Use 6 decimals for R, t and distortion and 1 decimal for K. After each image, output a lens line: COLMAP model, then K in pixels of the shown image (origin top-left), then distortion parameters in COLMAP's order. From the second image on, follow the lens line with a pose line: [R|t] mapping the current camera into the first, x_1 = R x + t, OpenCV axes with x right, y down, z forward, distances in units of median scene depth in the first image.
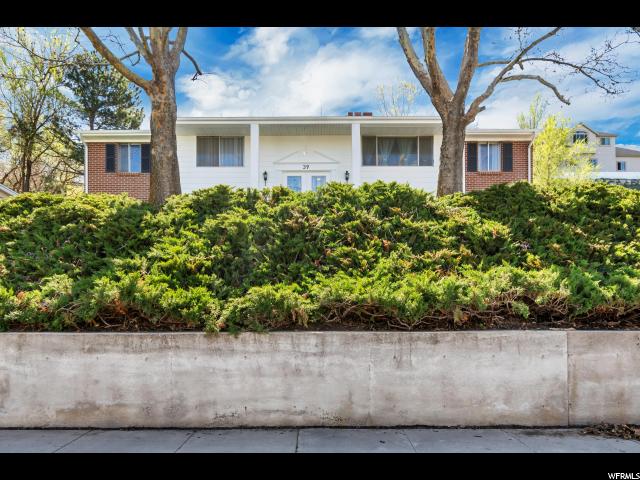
lens RADIAL K [[408.8, 0, 318.3], [0, 408.8, 221.8], [0, 0, 1]] dist [-0.003672, -0.000332]
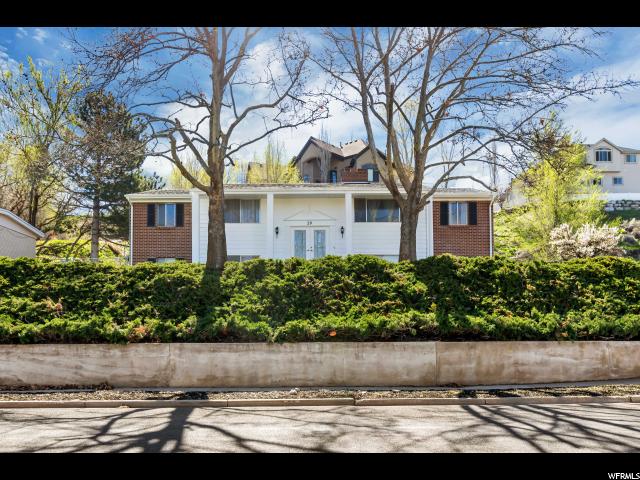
lens RADIAL K [[560.5, 0, 320.0], [0, 560.5, 240.0], [0, 0, 1]] dist [-0.004018, -0.005258]
pose [[0.999997, -0.000897, 0.002085, -0.003647], [0.000842, 0.999651, 0.026394, -0.291325], [-0.002108, -0.026392, 0.999649, -1.624820]]
